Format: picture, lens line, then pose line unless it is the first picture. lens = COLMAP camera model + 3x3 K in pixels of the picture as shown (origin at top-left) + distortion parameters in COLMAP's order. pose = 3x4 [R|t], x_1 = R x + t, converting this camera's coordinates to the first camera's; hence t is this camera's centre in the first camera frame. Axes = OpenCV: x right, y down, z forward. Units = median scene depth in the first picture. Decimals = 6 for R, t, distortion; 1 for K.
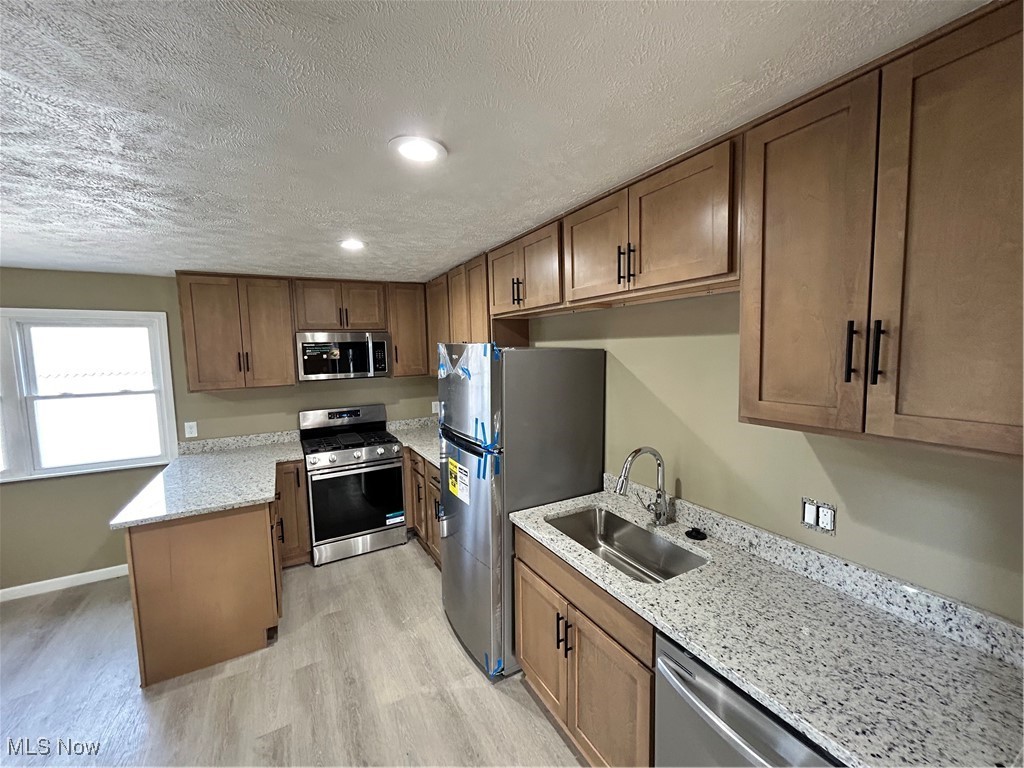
lens RADIAL K [[411.1, 0, 509.3], [0, 411.1, 382.3], [0, 0, 1]] dist [-0.001292, 0.001689]
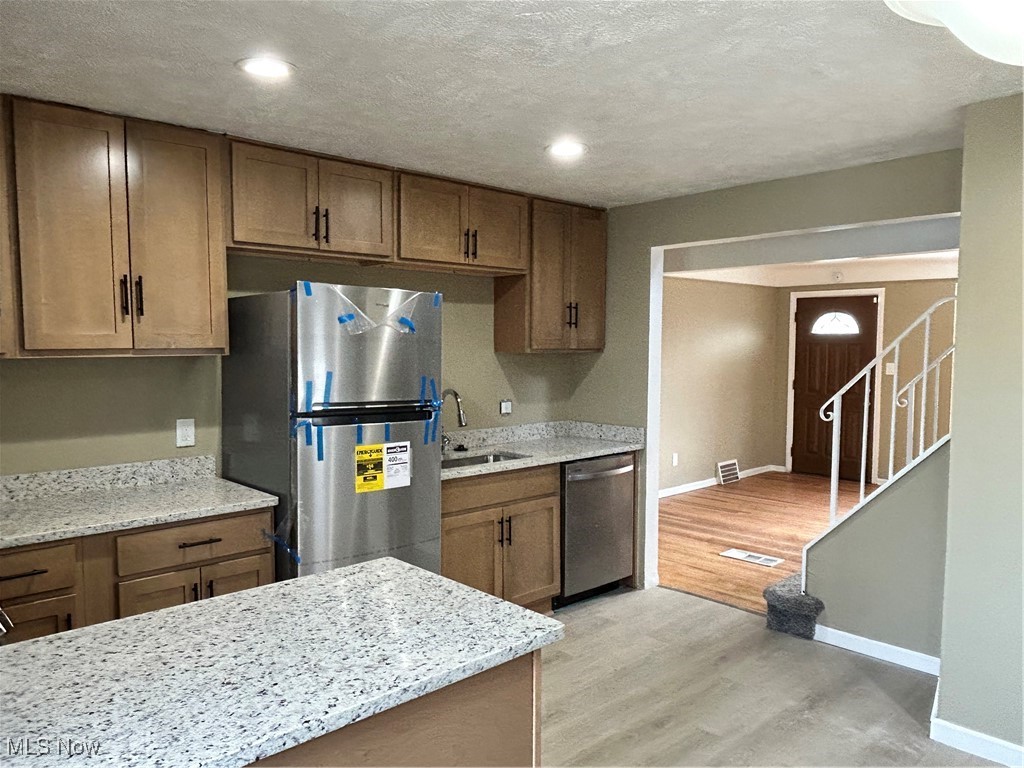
lens RADIAL K [[750.0, 0, 518.2], [0, 750.0, 385.3], [0, 0, 1]] dist [0.008661, -0.004242]
pose [[-0.242949, -0.032702, 0.969488, -1.504215], [0.083674, 0.995000, 0.054531, 0.031797], [-0.966423, 0.094370, -0.238998, 1.055870]]
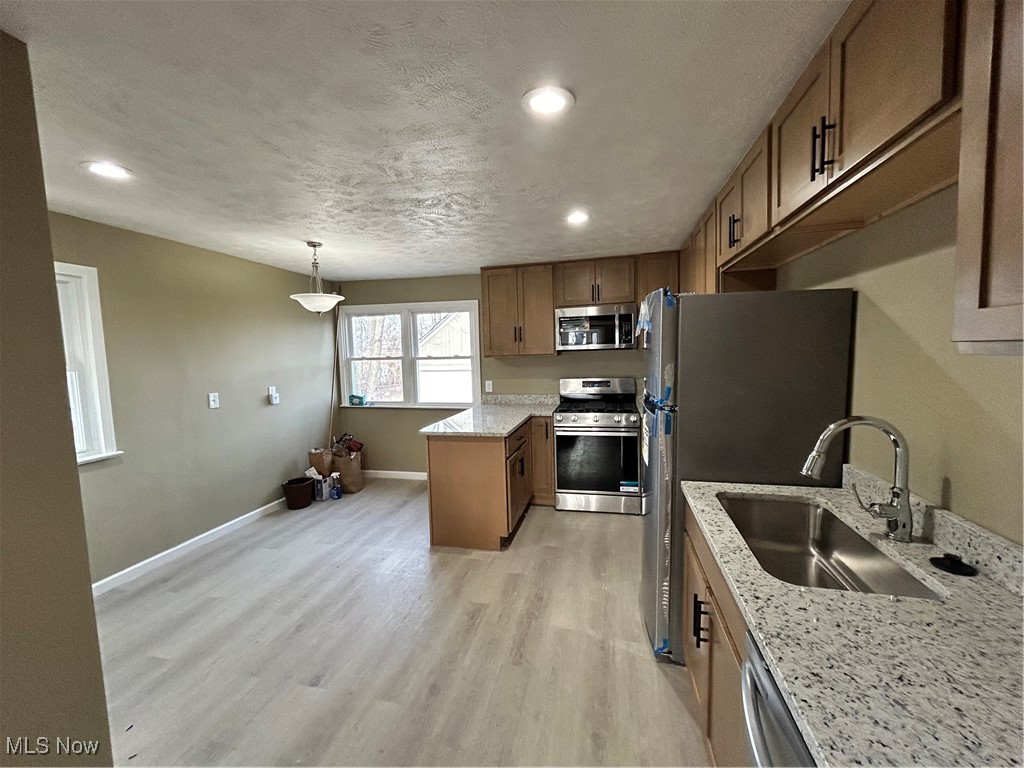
lens RADIAL K [[411.1, 0, 512.5], [0, 411.1, 381.9], [0, 0, 1]] dist [-0.001292, 0.001689]
pose [[0.737065, 0.053767, -0.673680, 0.279757], [-0.045654, 0.998514, 0.029744, 0.084385], [0.674279, 0.008833, 0.738424, 0.084260]]
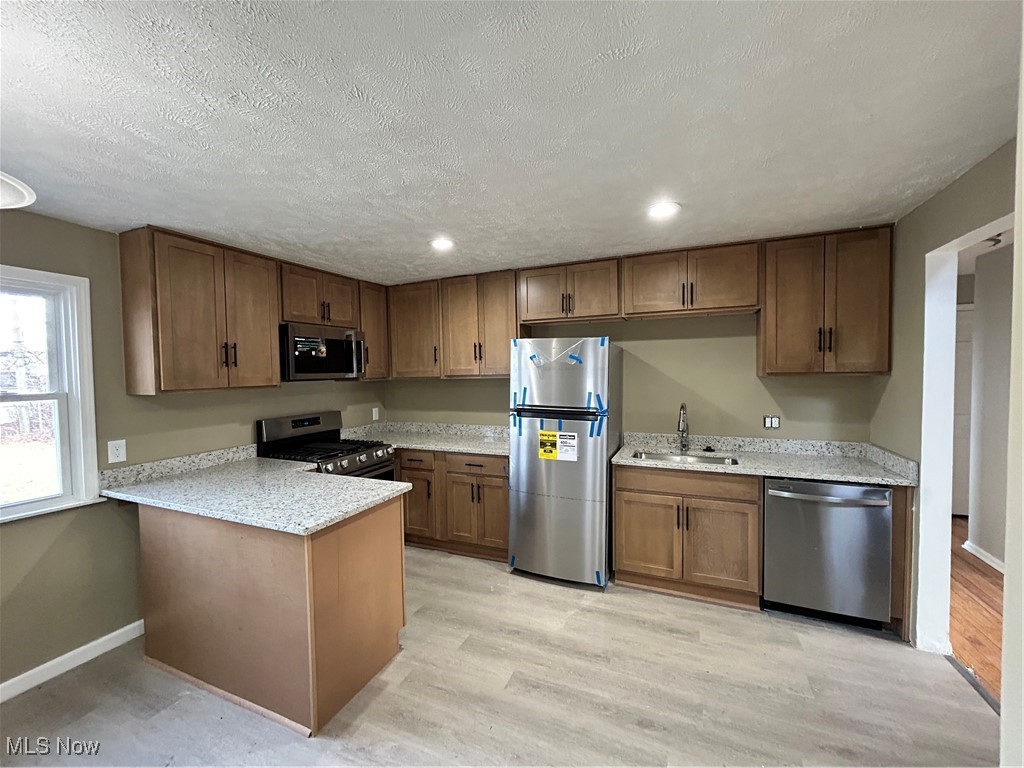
lens RADIAL K [[411.1, 0, 509.4], [0, 411.1, 381.3], [0, 0, 1]] dist [-0.001292, 0.001689]
pose [[0.796550, -0.005966, 0.604543, -0.985185], [0.047918, 0.997429, -0.053293, 0.098382], [-0.602670, 0.071419, 0.794788, 0.068745]]
